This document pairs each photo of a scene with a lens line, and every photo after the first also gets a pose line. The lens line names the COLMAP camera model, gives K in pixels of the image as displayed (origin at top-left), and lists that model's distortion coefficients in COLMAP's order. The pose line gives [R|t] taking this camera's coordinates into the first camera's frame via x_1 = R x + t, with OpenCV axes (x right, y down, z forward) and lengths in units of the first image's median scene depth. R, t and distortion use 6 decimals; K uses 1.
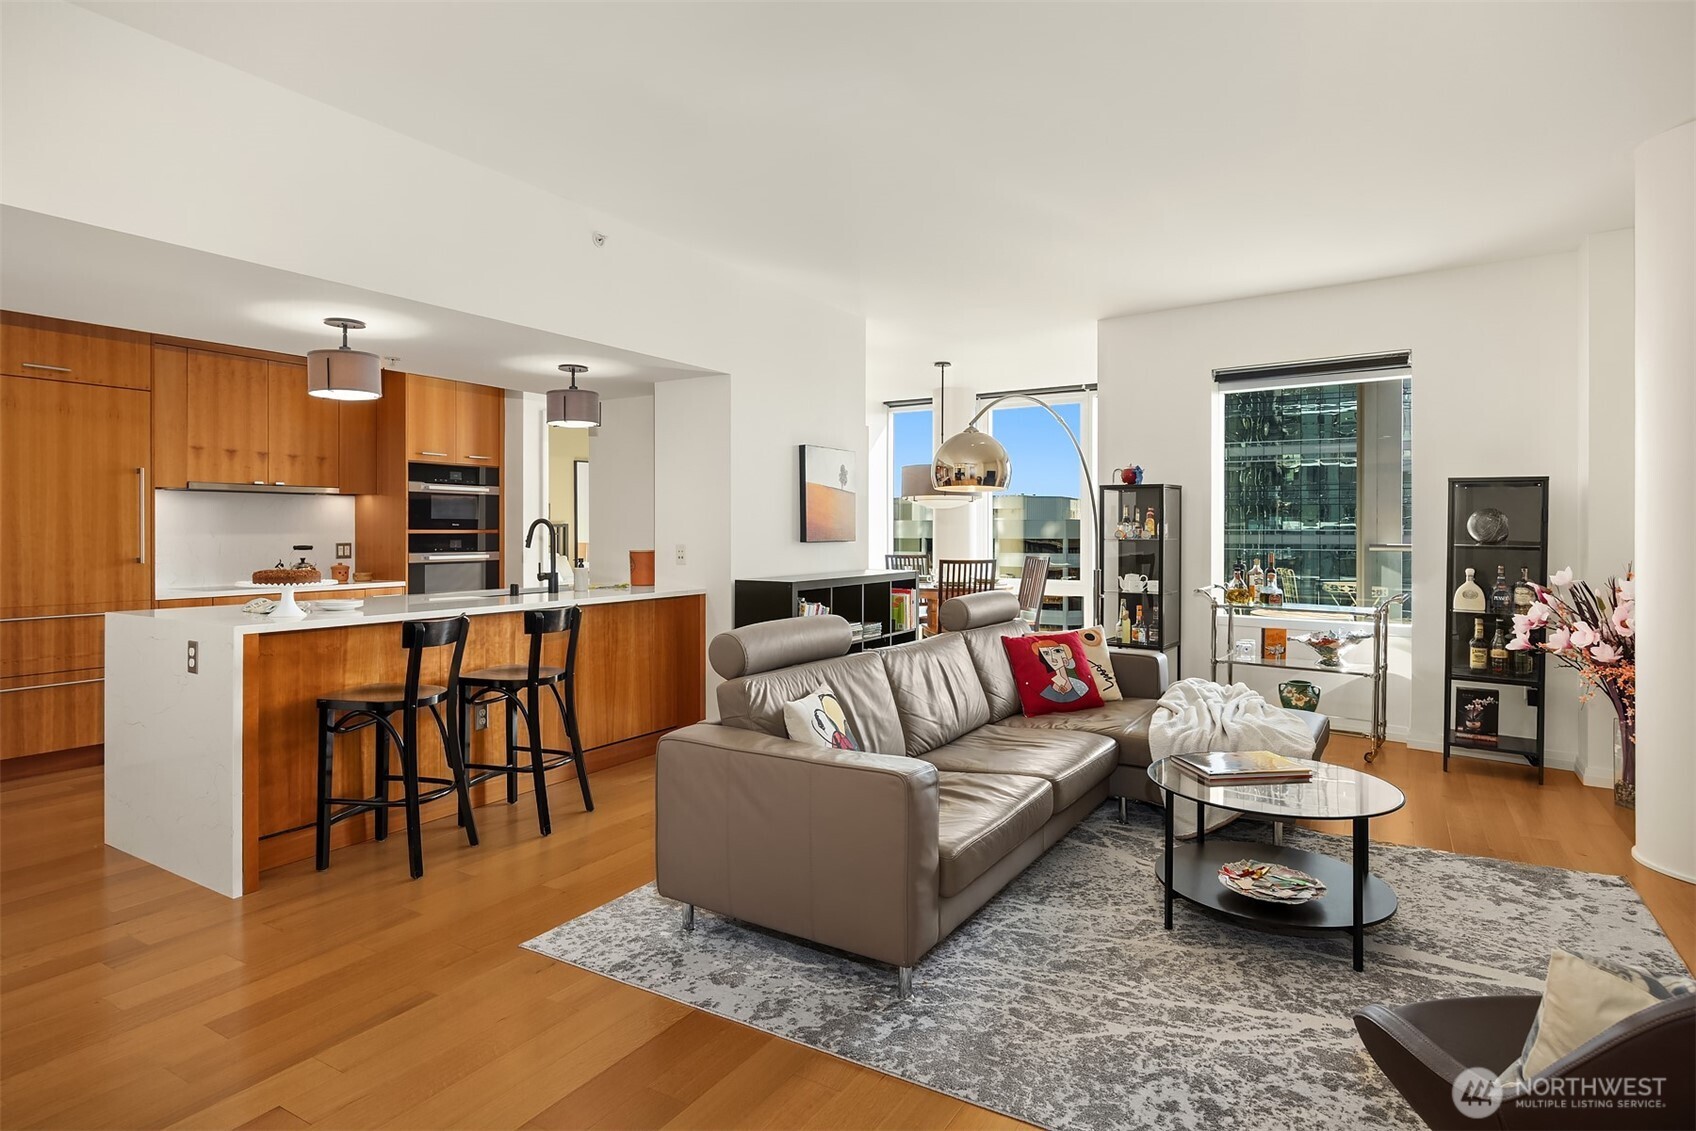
lens RADIAL K [[909.3, 0, 851.6], [0, 909.3, 532.7], [0, 0, 1]] dist [-0.001770, -0.000864]
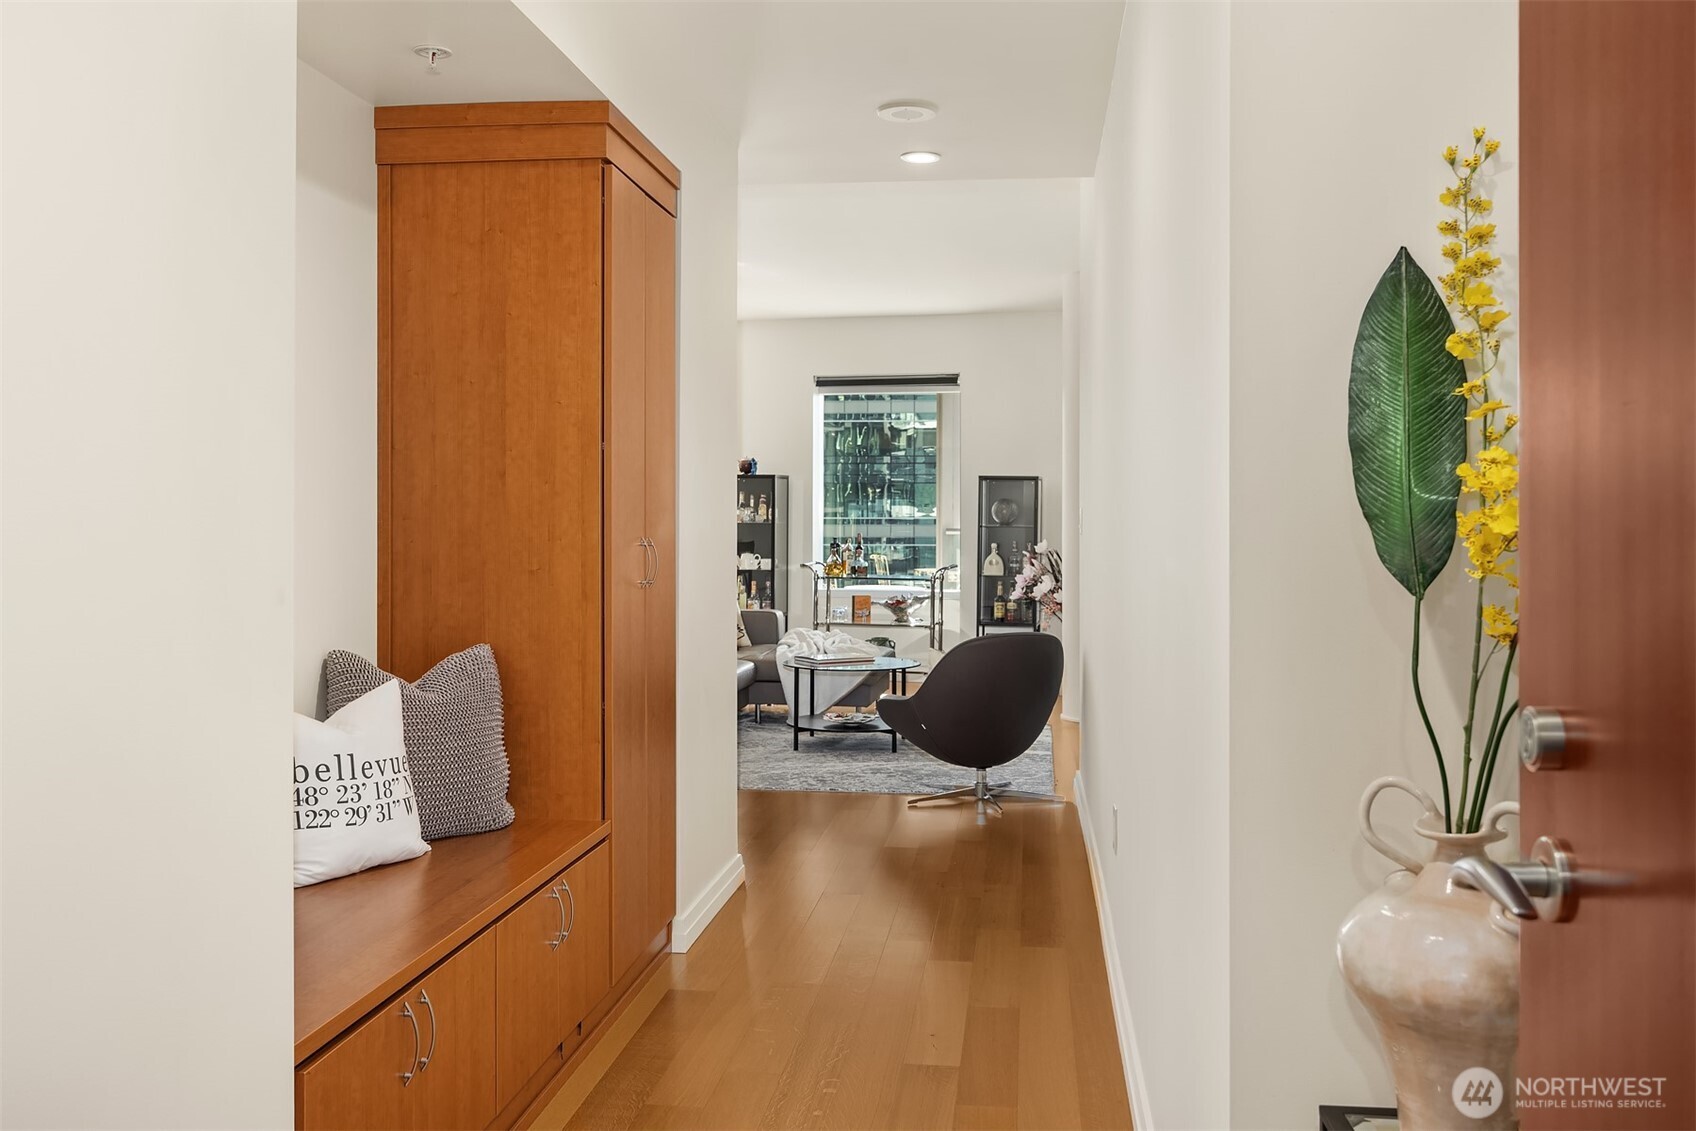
lens RADIAL K [[1456.6, 0, 849.6], [0, 1456.6, 501.1], [0, 0, 1]] dist [0.001991, 0.000056]
pose [[0.916256, 0.004309, 0.400570, -0.378460], [0.001615, 0.999894, -0.014451, 0.008416], [-0.400590, 0.013888, 0.916152, -0.892802]]
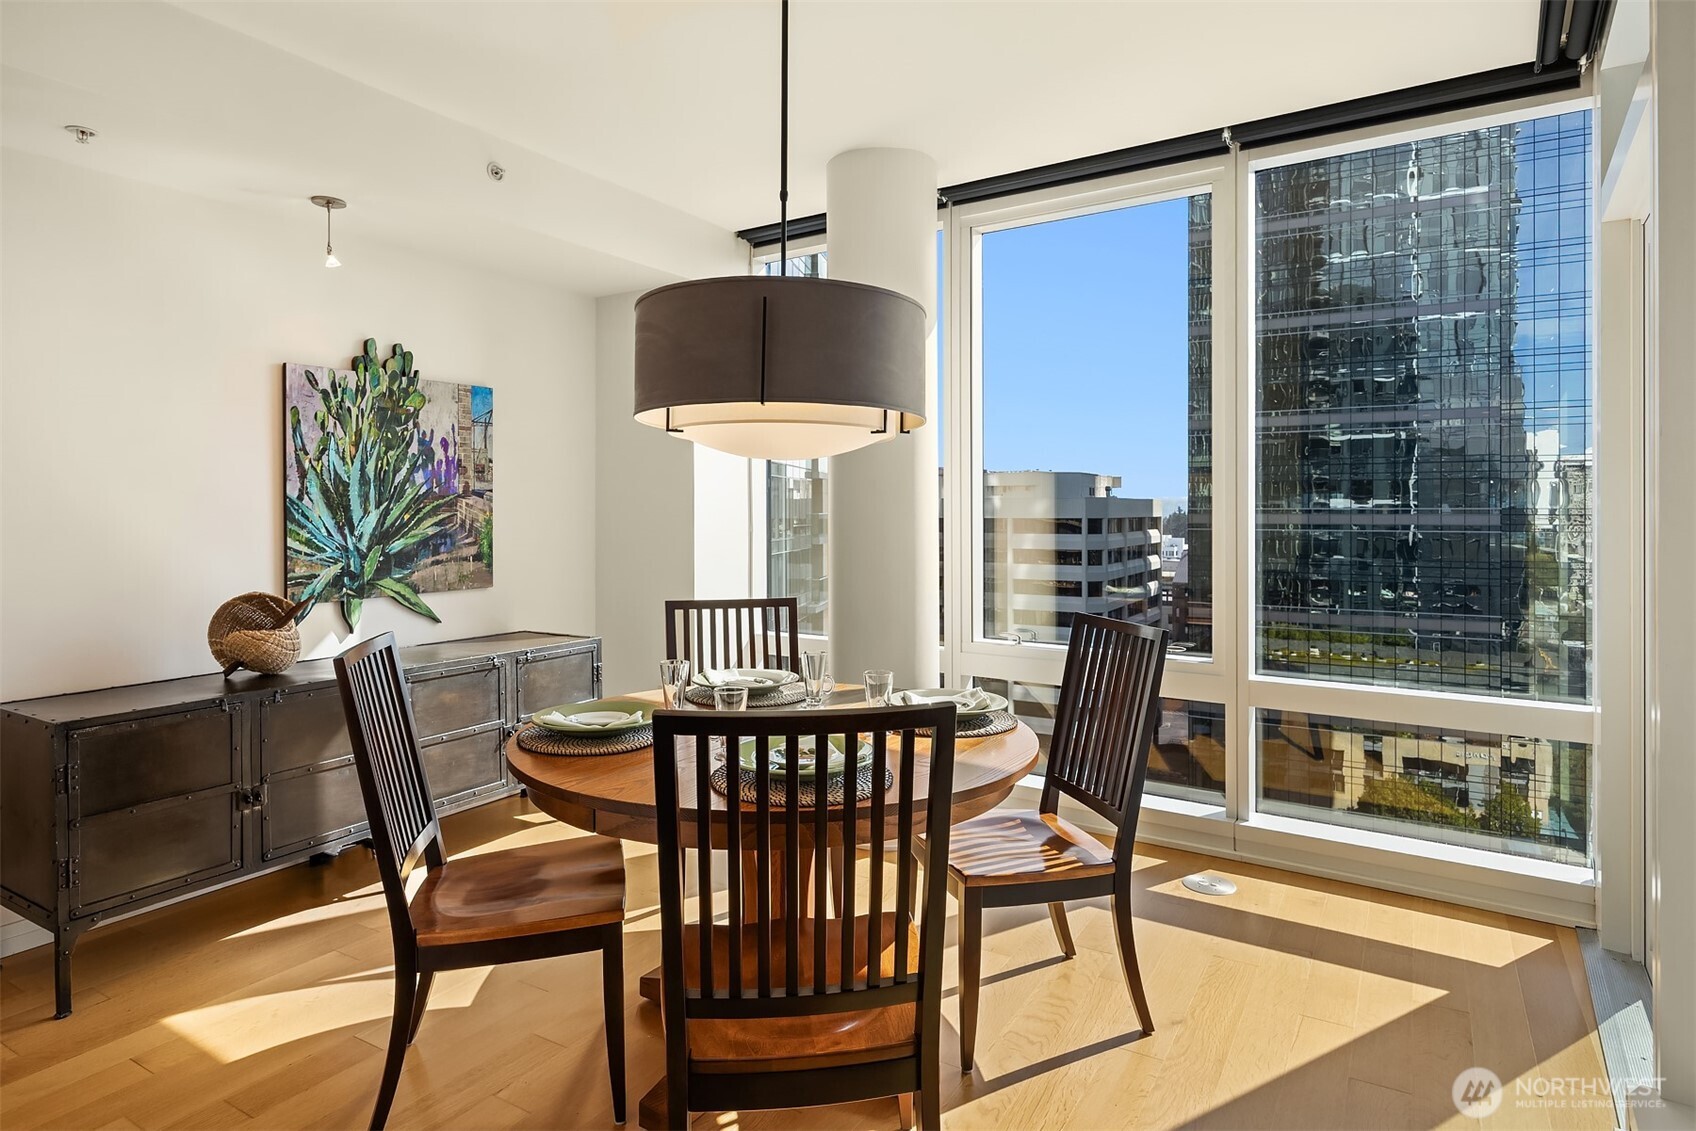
lens RADIAL K [[941.5, 0, 849.9], [0, 941.5, 517.0], [0, 0, 1]] dist [-0.004919, -0.001136]
pose [[0.999936, -0.001299, -0.011261, 0.174165], [0.001368, 0.999980, 0.006119, -0.016040], [0.011253, -0.006134, 0.999918, 1.007854]]
